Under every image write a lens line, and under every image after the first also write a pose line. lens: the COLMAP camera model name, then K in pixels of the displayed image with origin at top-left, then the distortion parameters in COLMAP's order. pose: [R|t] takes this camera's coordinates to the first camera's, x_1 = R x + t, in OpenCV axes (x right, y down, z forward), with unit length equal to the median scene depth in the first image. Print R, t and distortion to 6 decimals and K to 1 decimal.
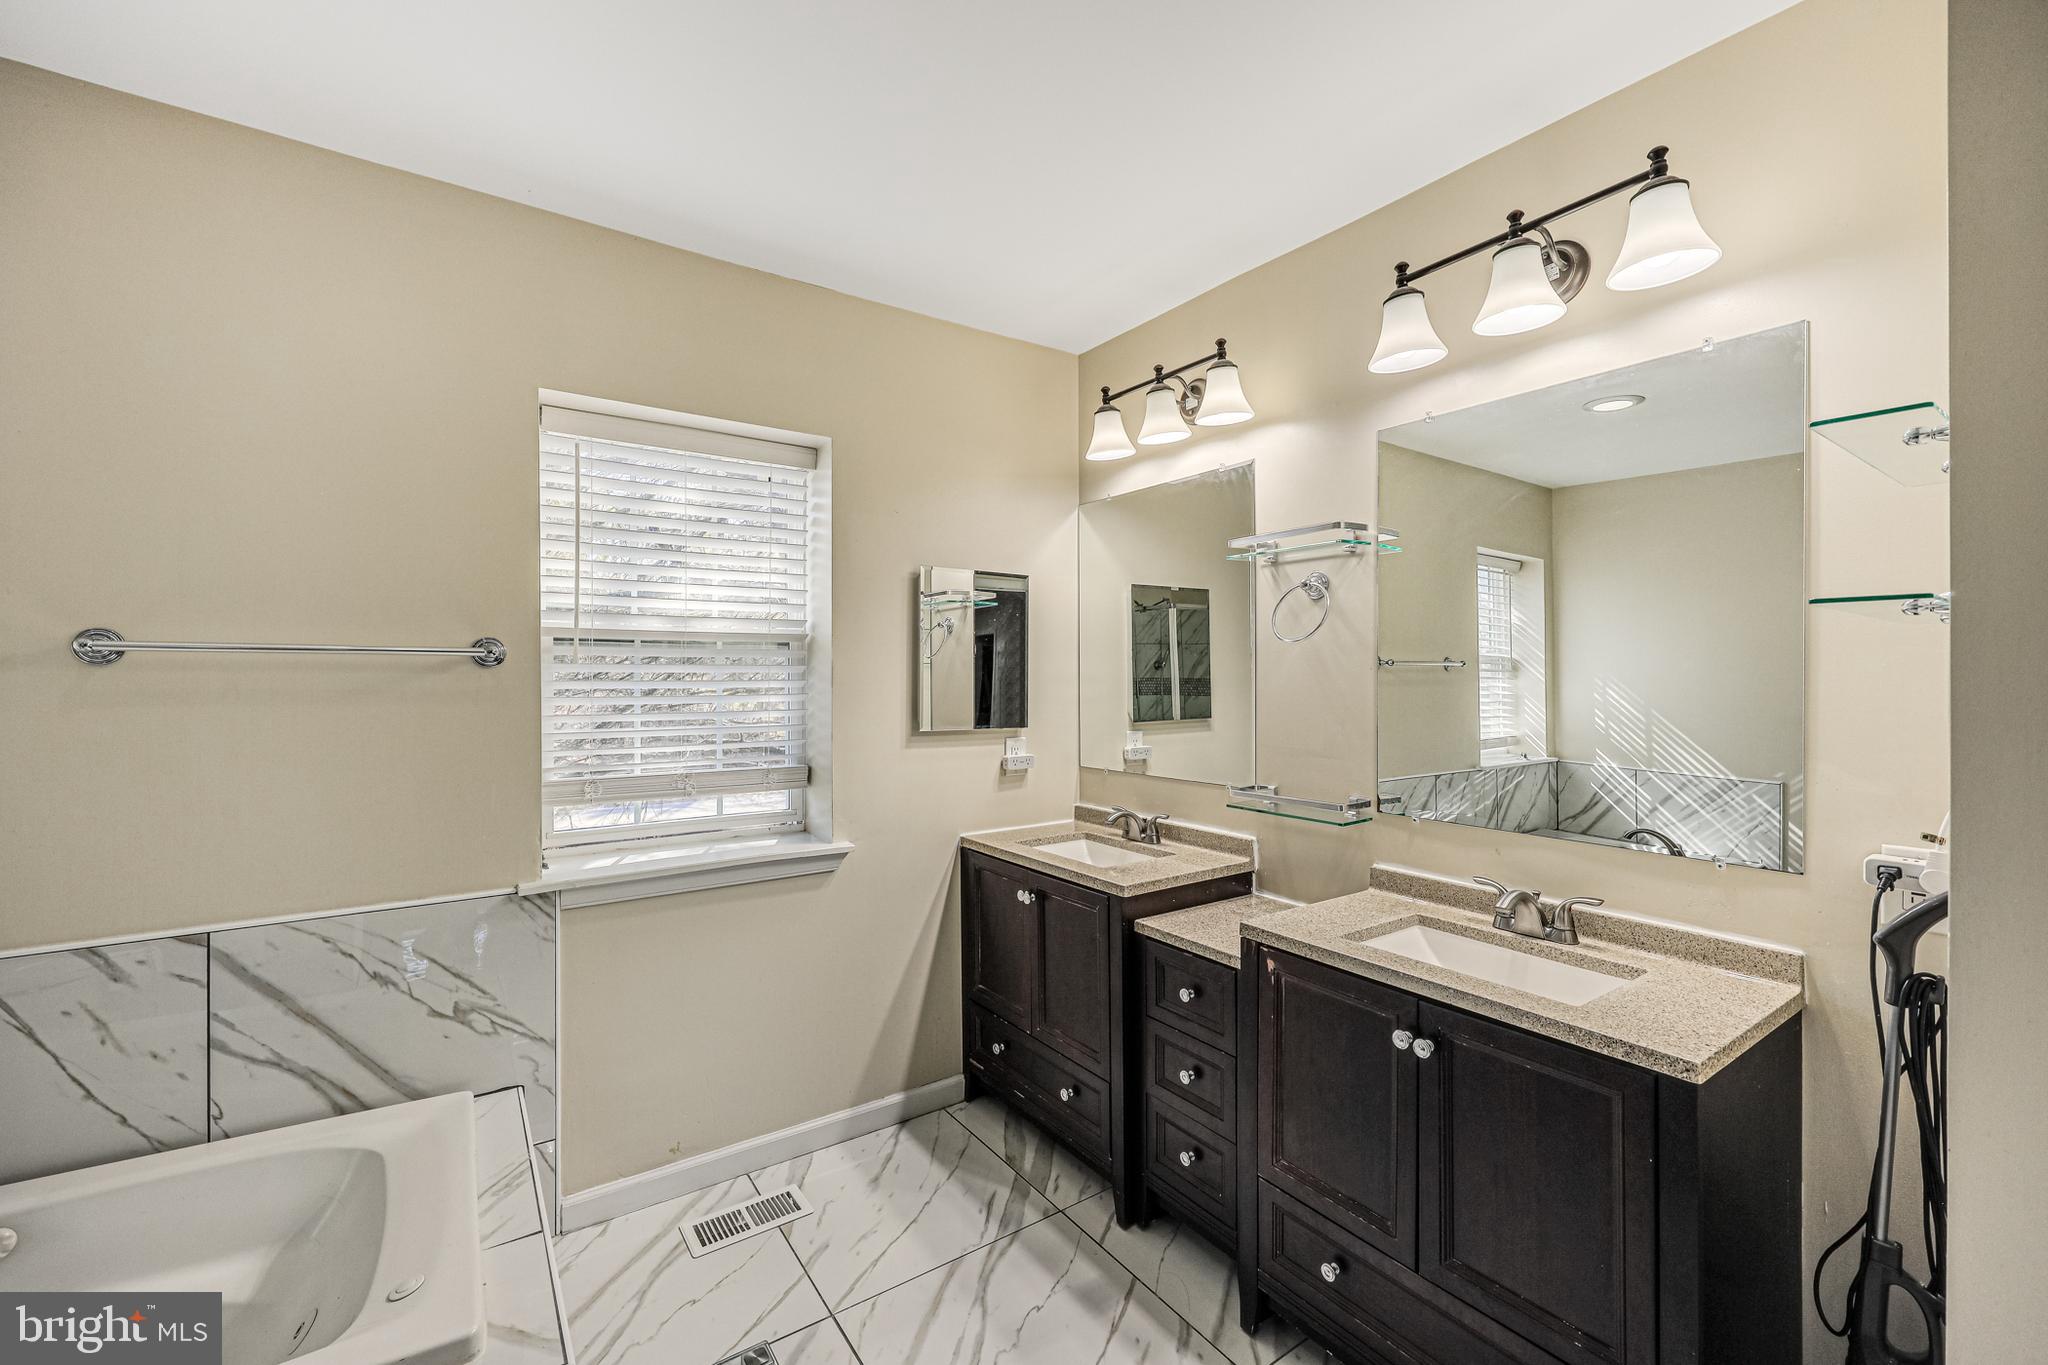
lens RADIAL K [[838.4, 0, 1029.0], [0, 838.4, 676.8], [0, 0, 1]] dist [-0.001341, 0.000245]
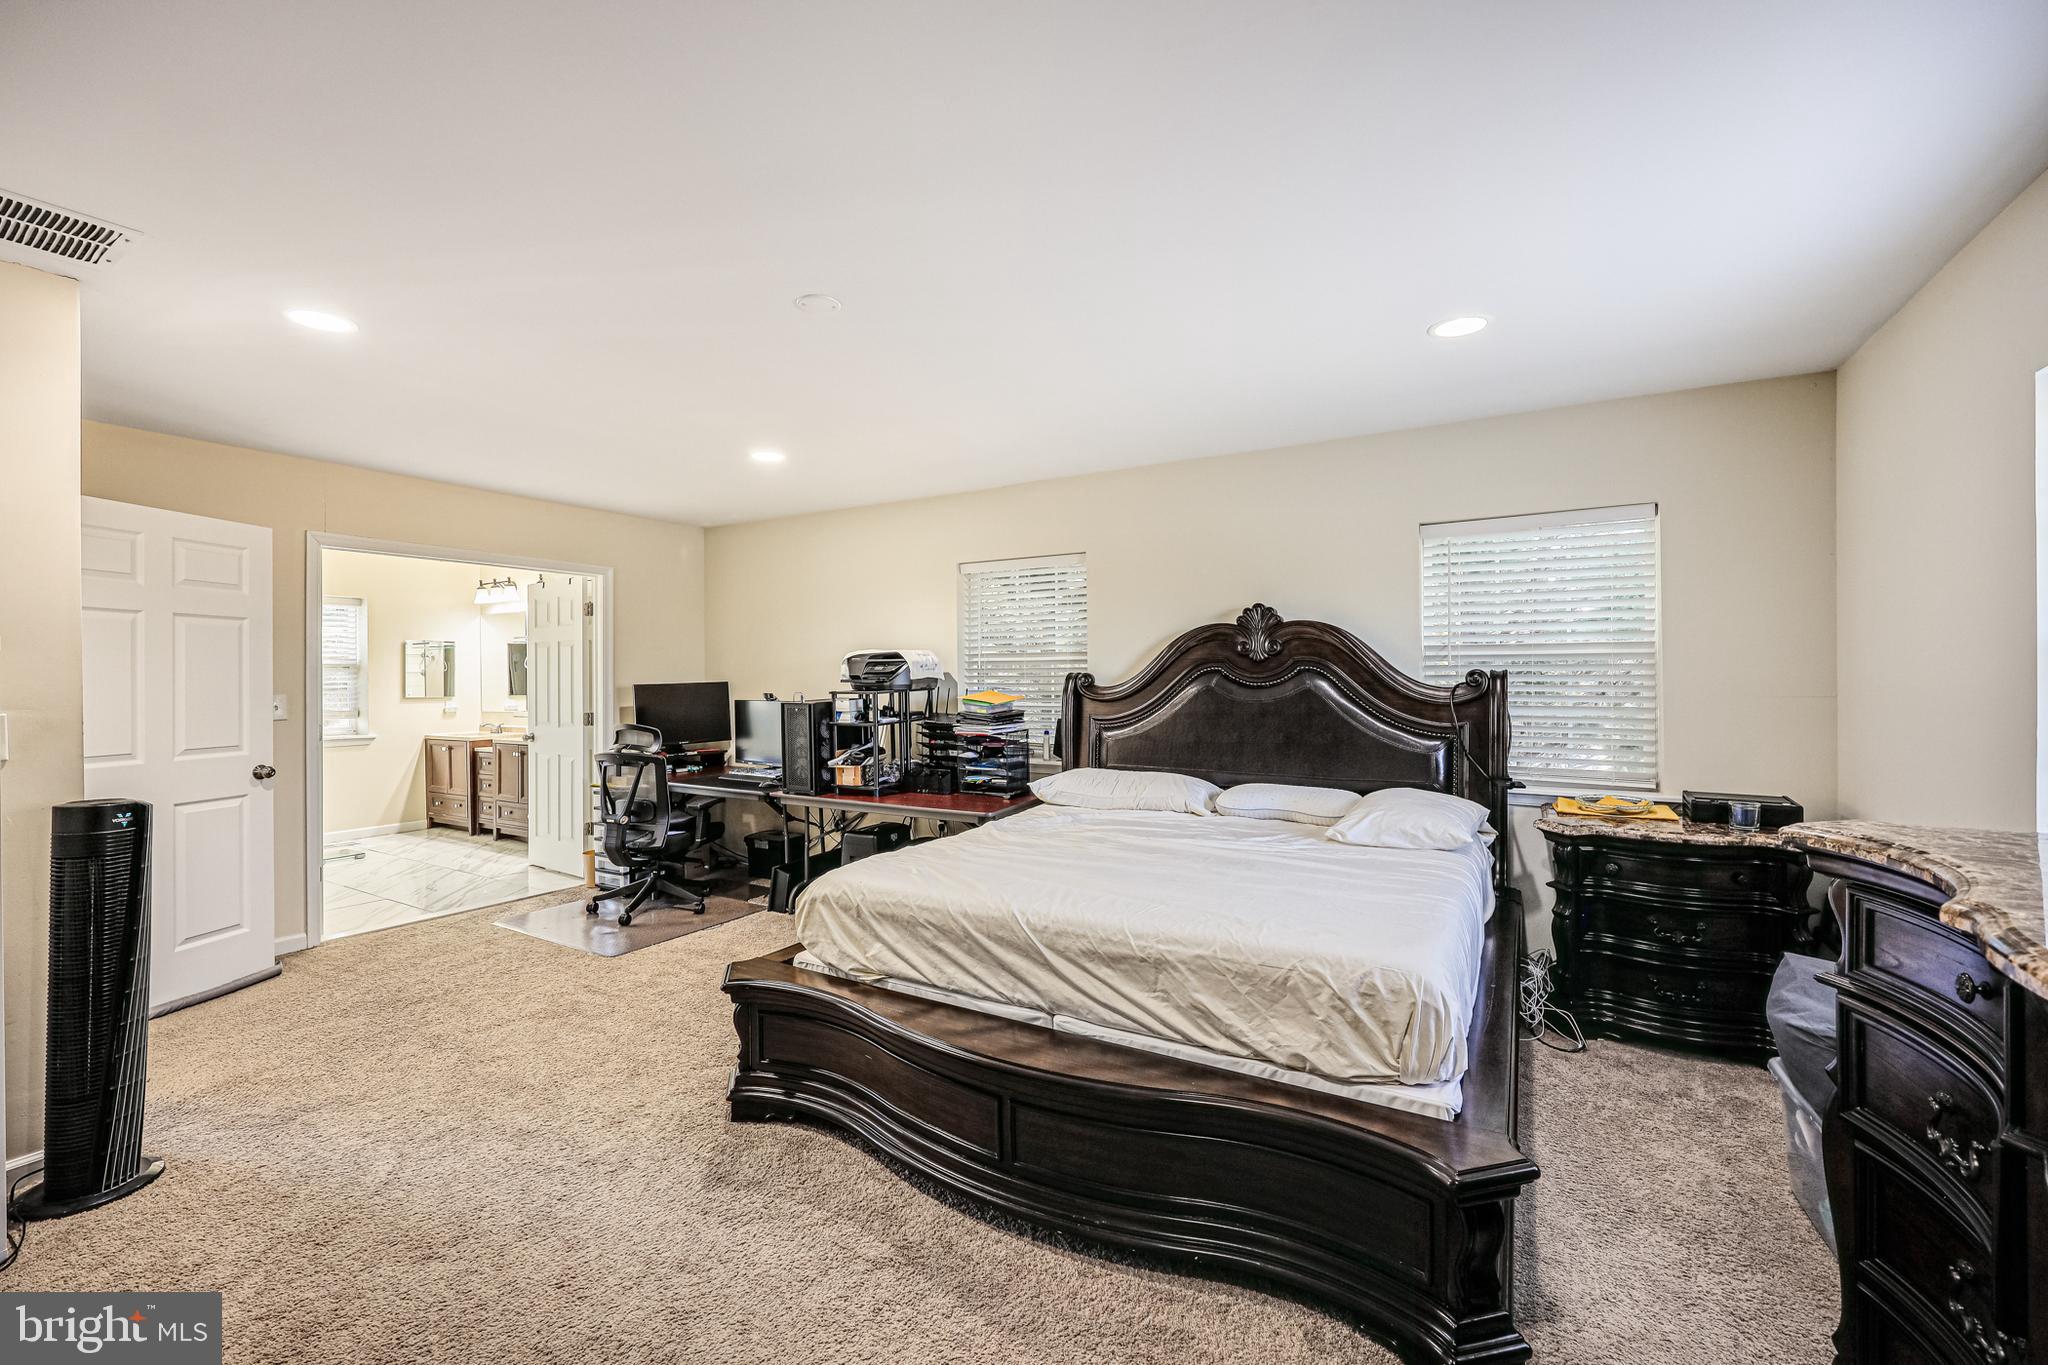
lens RADIAL K [[838.4, 0, 1027.4], [0, 838.4, 680.7], [0, 0, 1]] dist [-0.001341, 0.000245]
pose [[0.906166, 0.000030, 0.422922, 0.759278], [-0.002601, 0.999981, 0.005503, -0.017960], [-0.422914, -0.006087, 0.906149, -3.249859]]
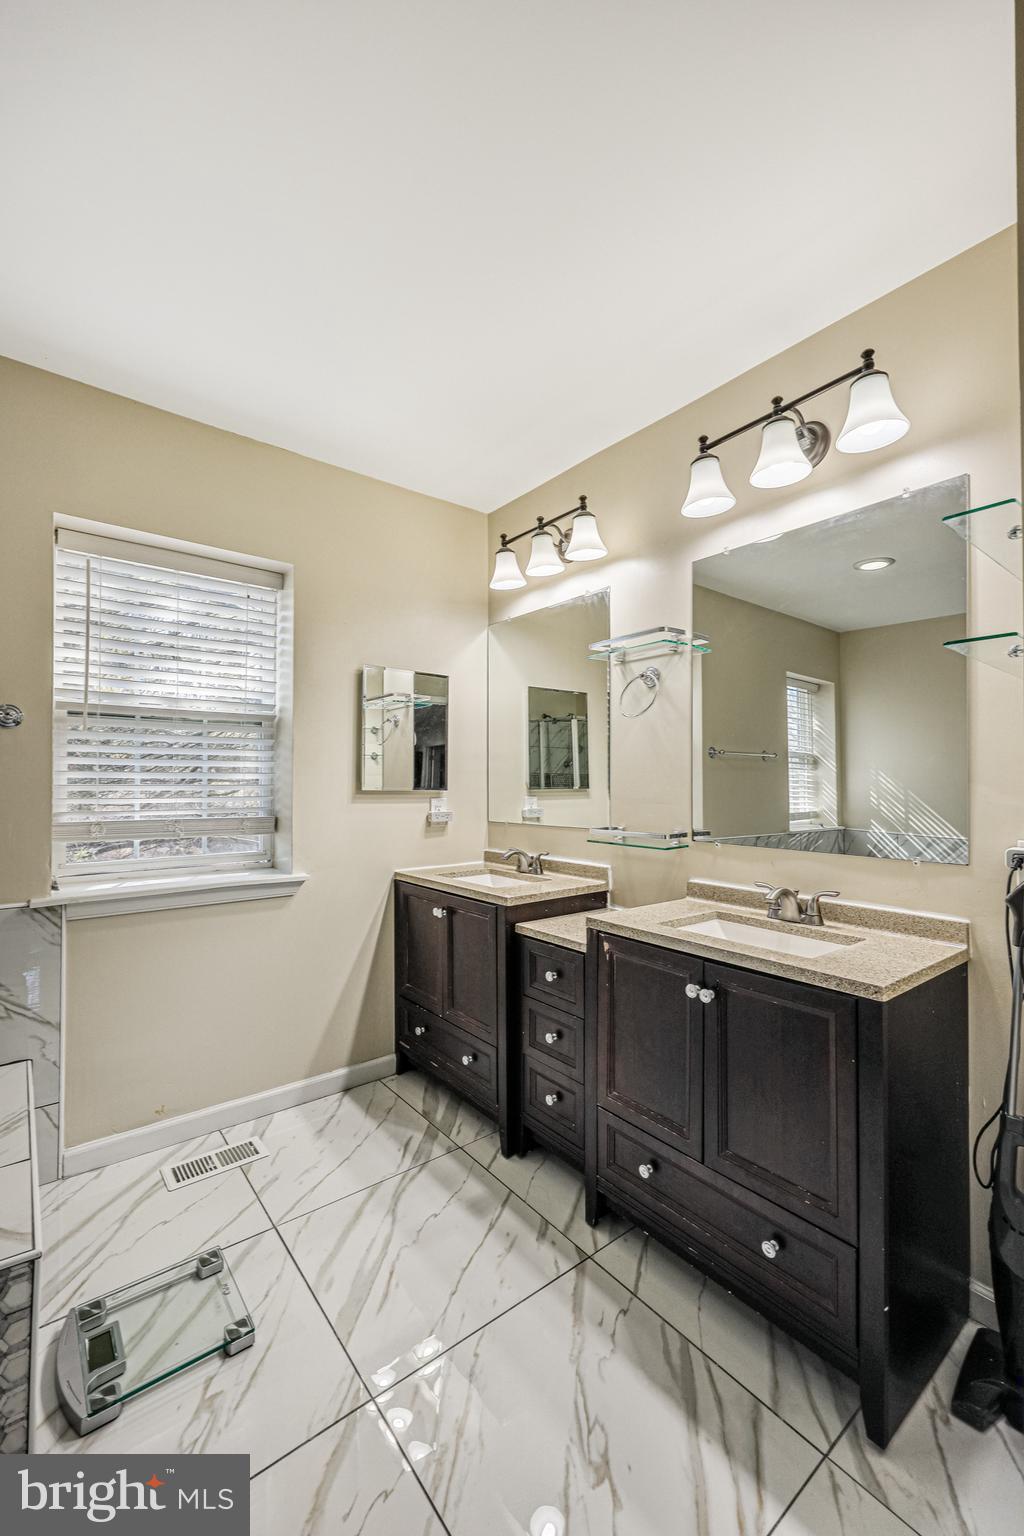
lens RADIAL K [[628.8, 0, 520.4], [0, 628.8, 771.2], [0, 0, 1]] dist [-0.001341, 0.000245]
pose [[0.997662, 0.006260, 0.068050, 0.064806], [-0.005213, 0.999865, -0.015554, 0.063550], [-0.068139, 0.015162, 0.997561, -0.003273]]
